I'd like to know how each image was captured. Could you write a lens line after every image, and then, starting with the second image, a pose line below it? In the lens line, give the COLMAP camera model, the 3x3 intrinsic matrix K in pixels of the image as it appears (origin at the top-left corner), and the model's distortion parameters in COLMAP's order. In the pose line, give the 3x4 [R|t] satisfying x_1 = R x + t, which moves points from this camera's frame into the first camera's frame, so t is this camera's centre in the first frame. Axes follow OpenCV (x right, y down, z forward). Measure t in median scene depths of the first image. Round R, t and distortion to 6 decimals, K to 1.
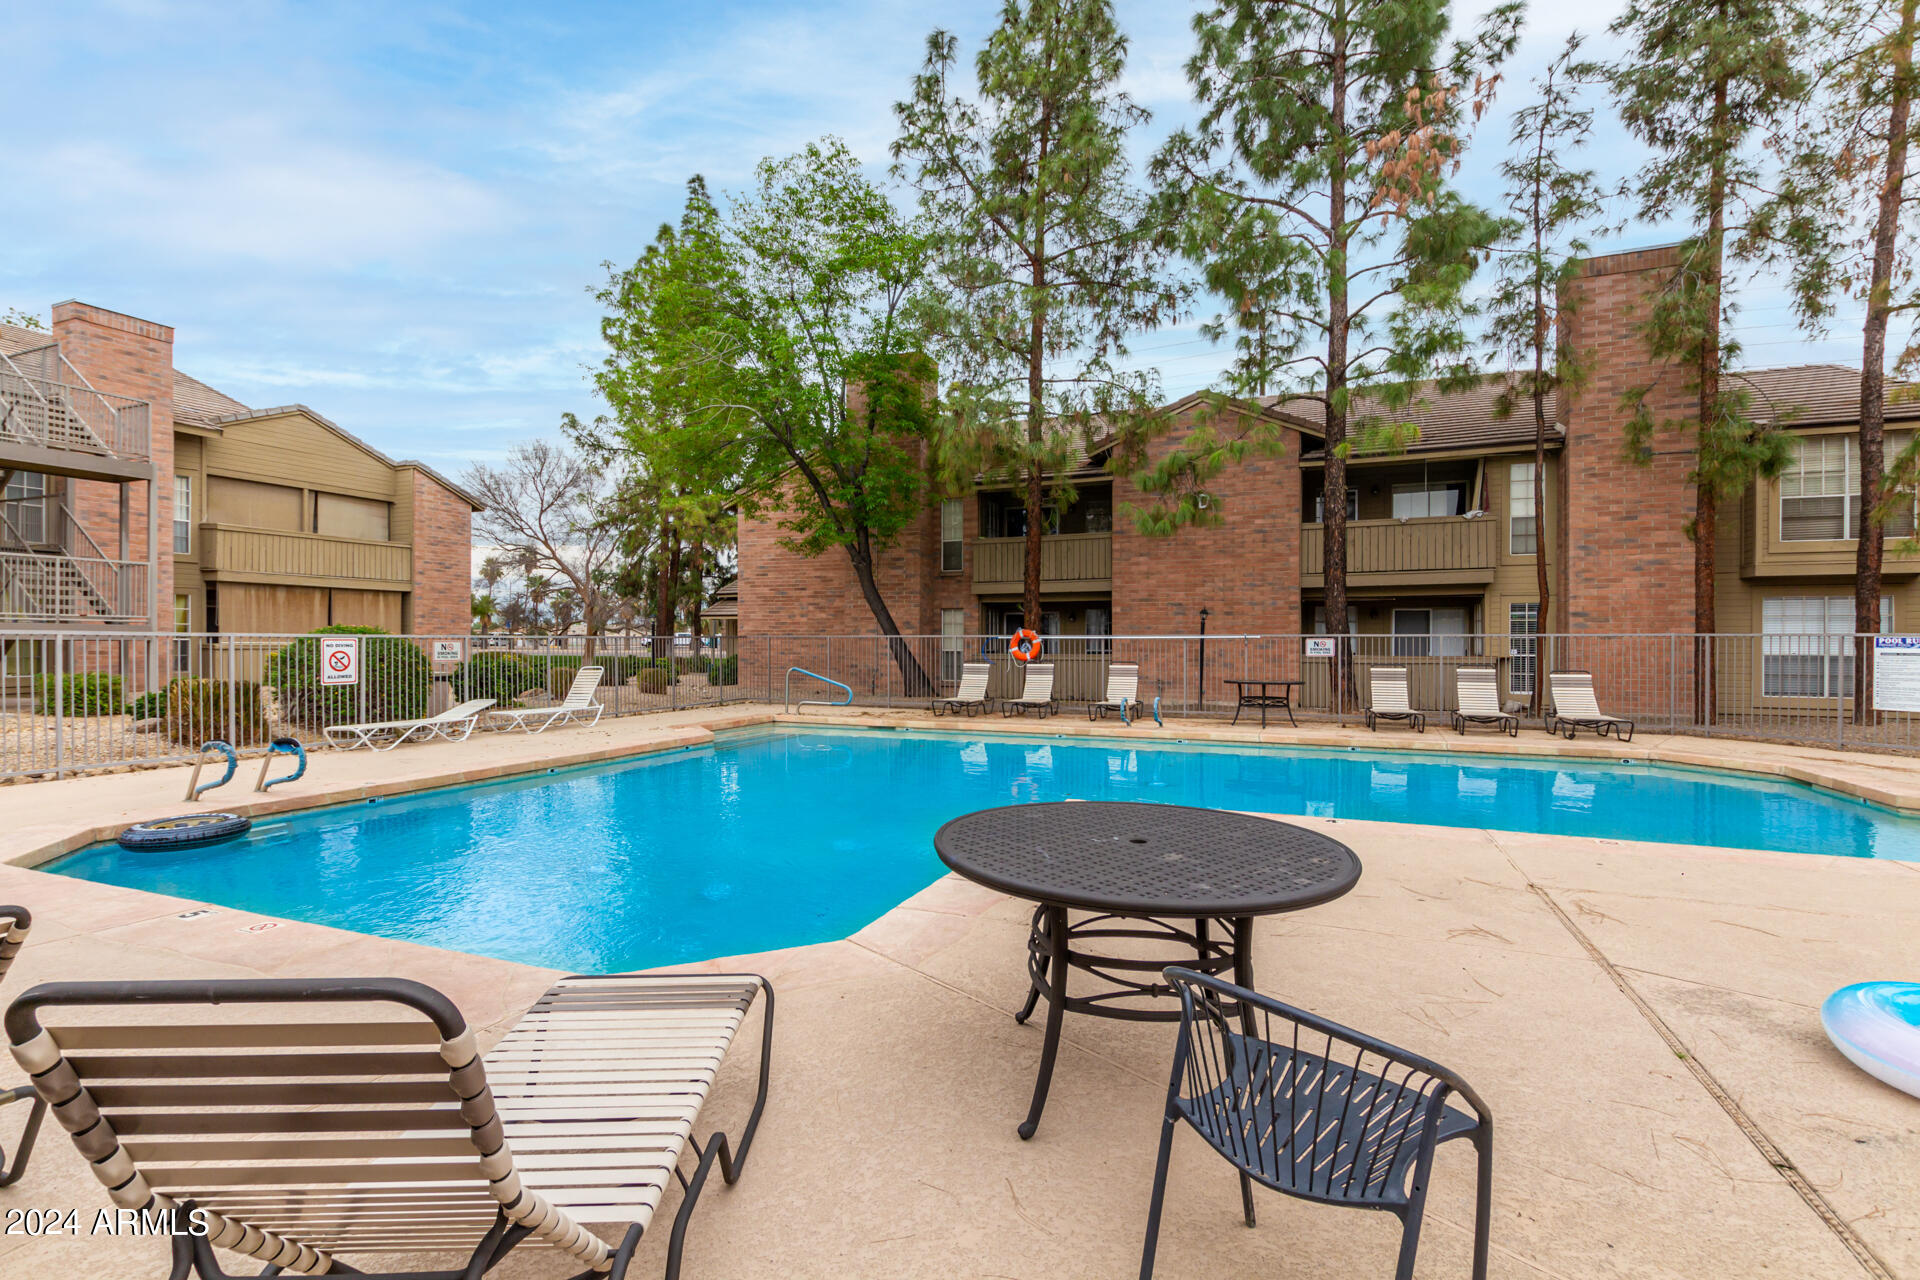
lens RADIAL K [[877.3, 0, 968.1], [0, 877.3, 642.0], [0, 0, 1]] dist [0.002806, -0.001905]
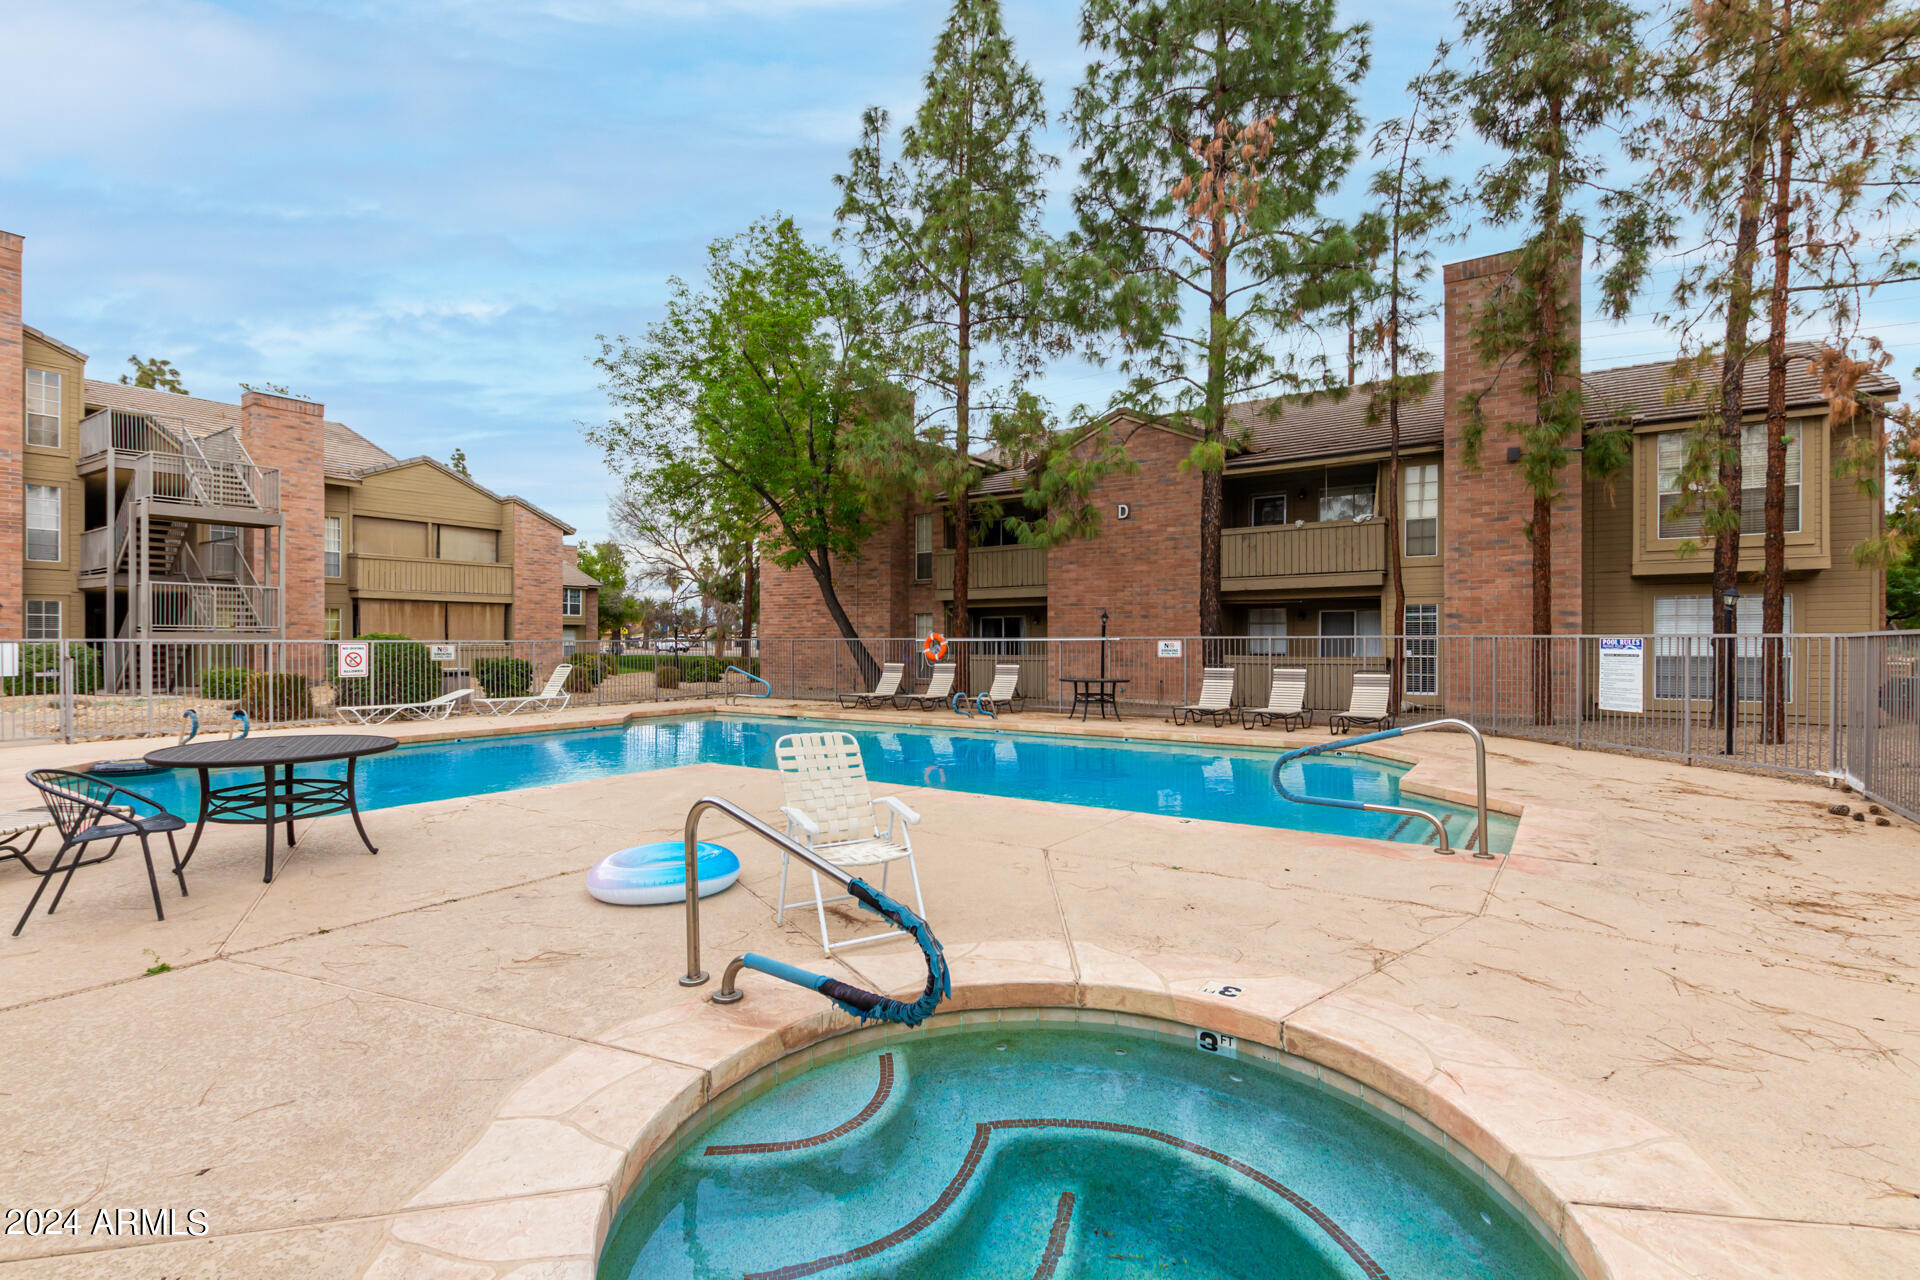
lens RADIAL K [[877.3, 0, 947.4], [0, 877.3, 641.7], [0, 0, 1]] dist [0.002806, -0.001905]
pose [[0.978213, -0.002569, -0.207588, 0.295961], [0.002174, 0.999995, -0.002130, -0.000765], [0.207593, 0.001632, 0.978214, -0.091981]]
